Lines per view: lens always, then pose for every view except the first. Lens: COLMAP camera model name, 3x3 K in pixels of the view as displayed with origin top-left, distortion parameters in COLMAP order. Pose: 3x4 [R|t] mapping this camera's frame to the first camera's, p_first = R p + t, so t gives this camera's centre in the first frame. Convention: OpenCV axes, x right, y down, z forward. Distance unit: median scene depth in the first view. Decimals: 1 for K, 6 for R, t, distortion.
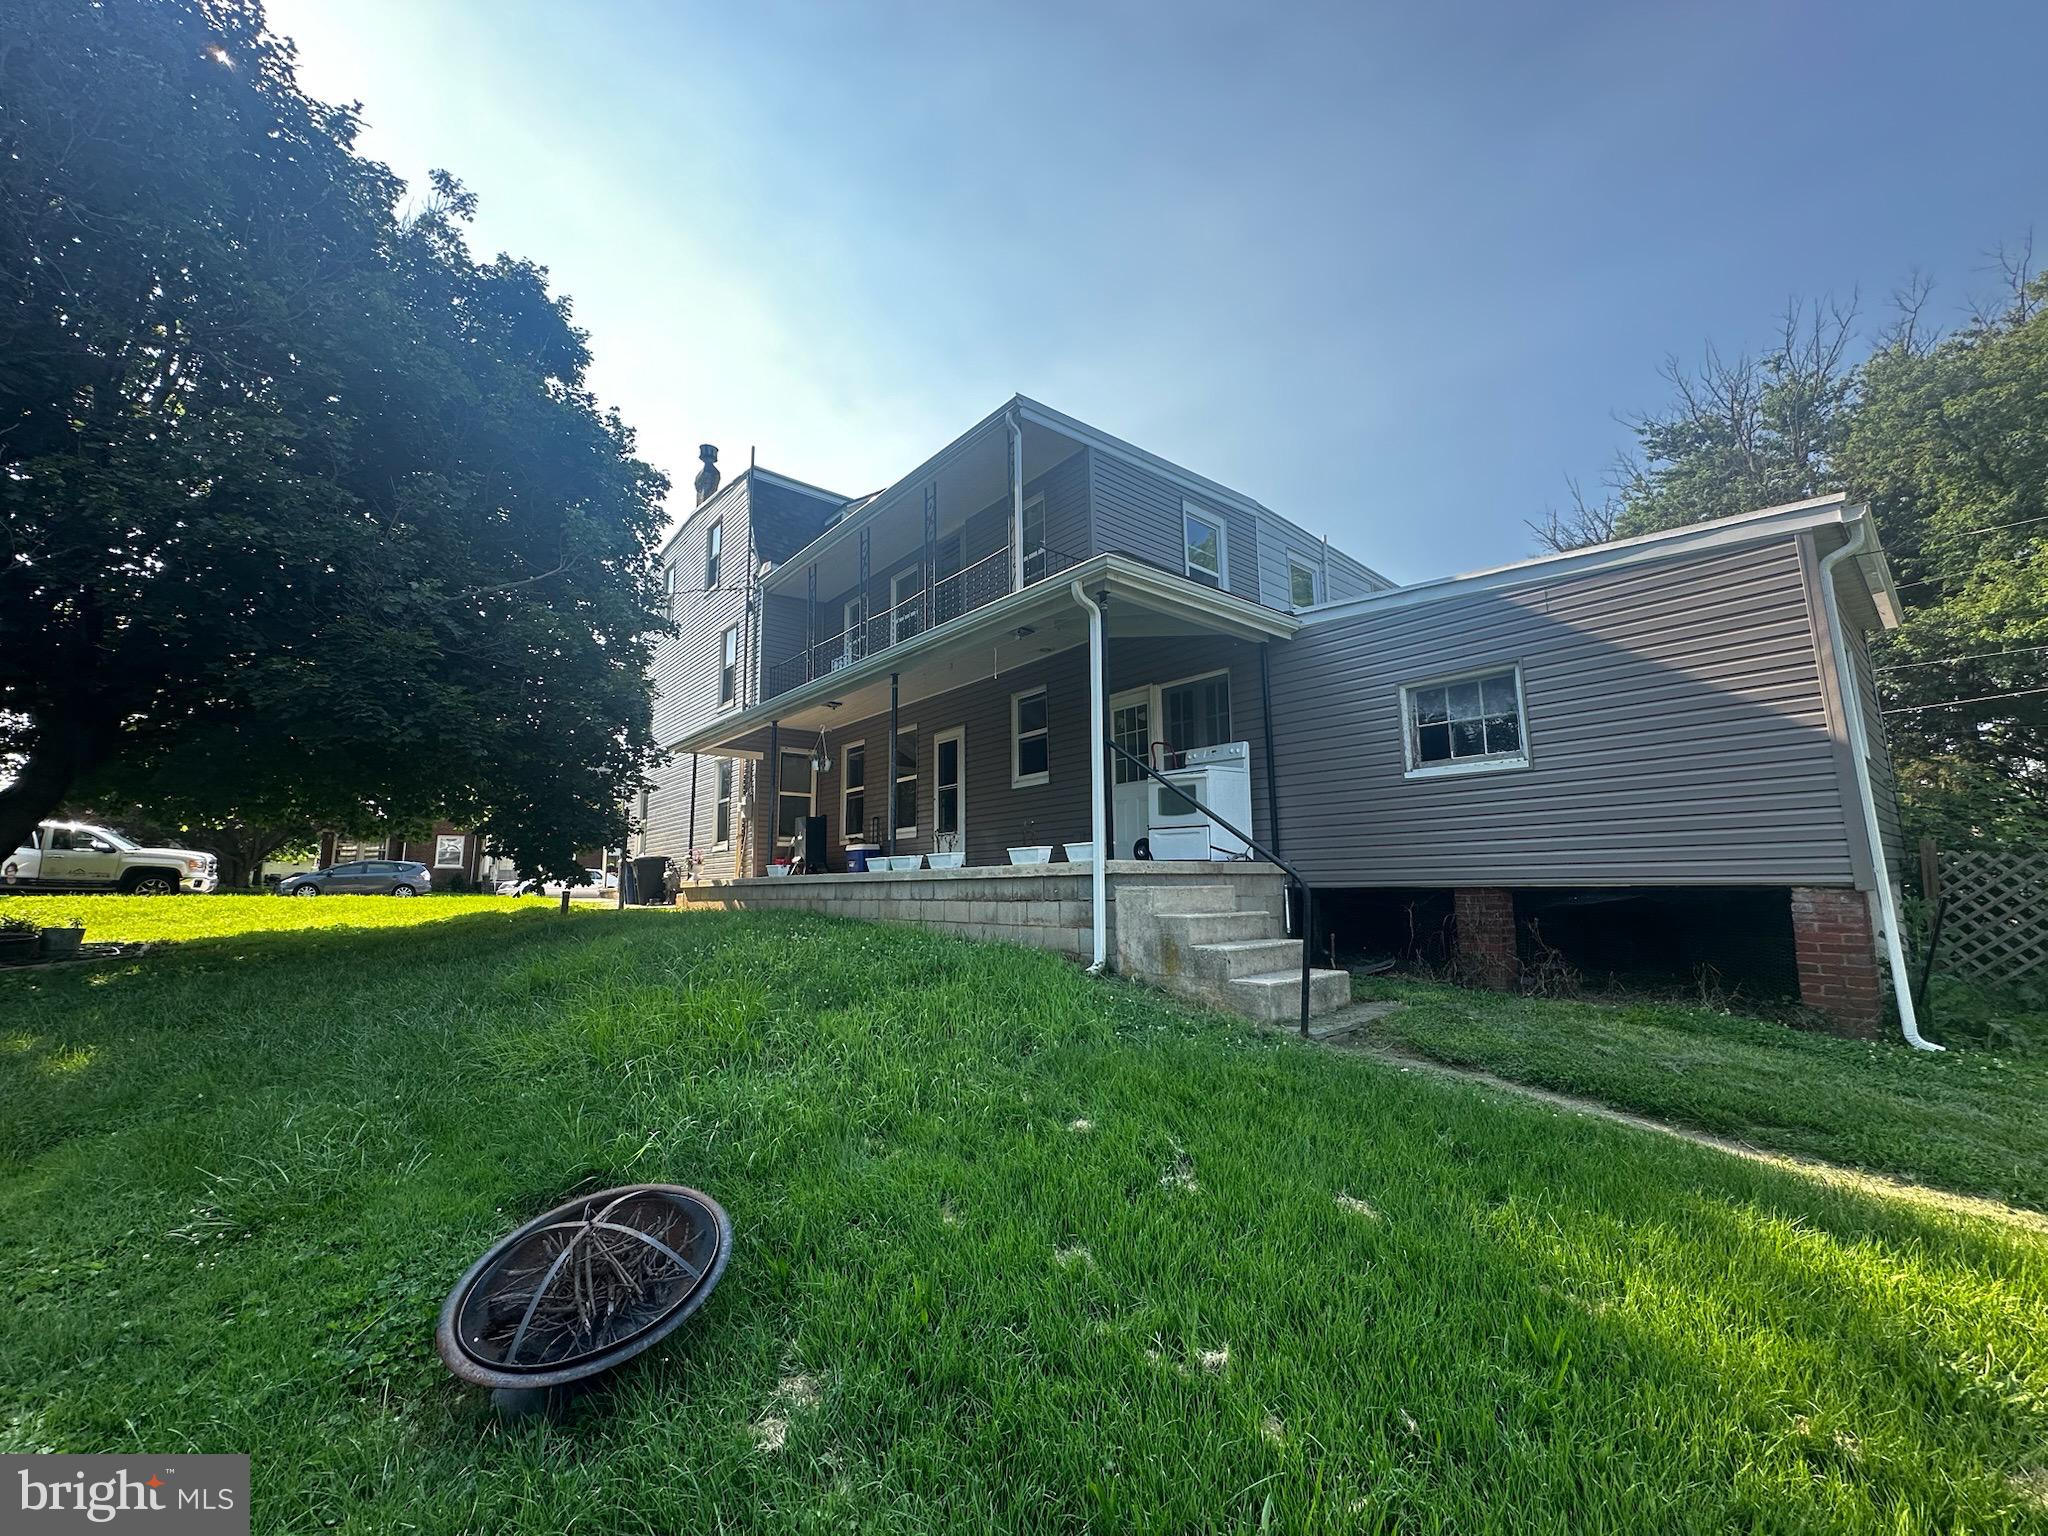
lens RADIAL K [[819.5, 0, 1024.0], [0, 819.5, 768.0], [0, 0, 1]] dist [-0.001822, -0.000116]
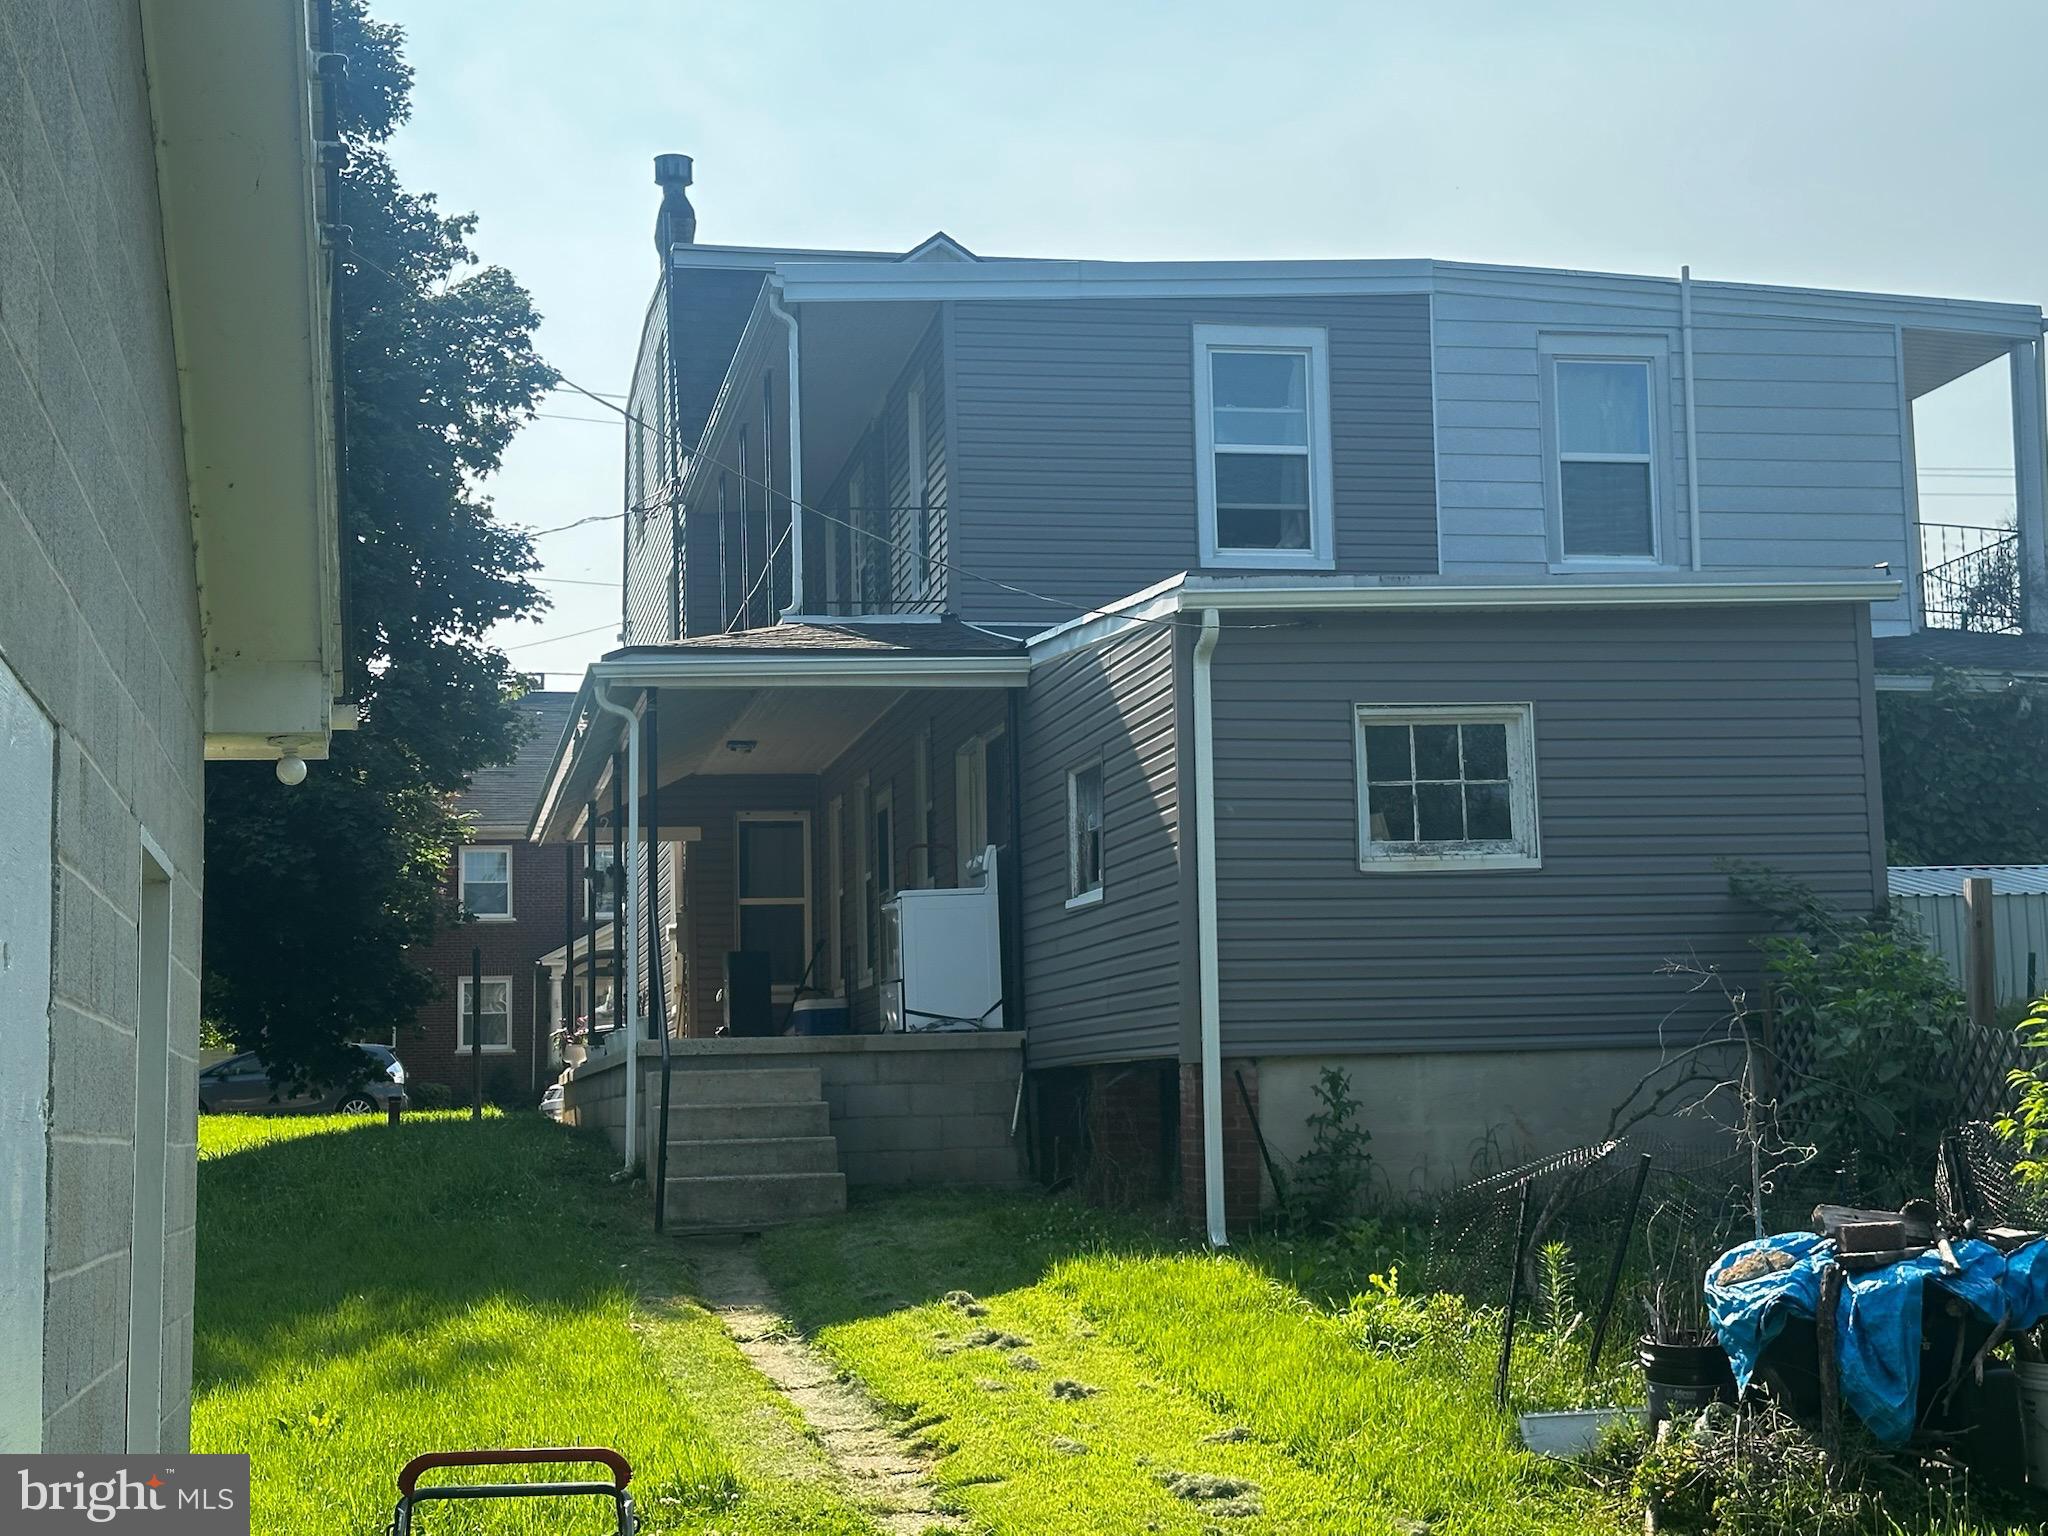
lens RADIAL K [[2945.0, 0, 1024.0], [0, 2945.0, 768.0], [0, 0, 1]] dist [0.020822, 0.023571]
pose [[0.878790, -0.069720, -0.472089, 1.403757], [0.088606, 0.995907, 0.017858, -0.133032], [0.468912, -0.057523, 0.881370, -1.044501]]
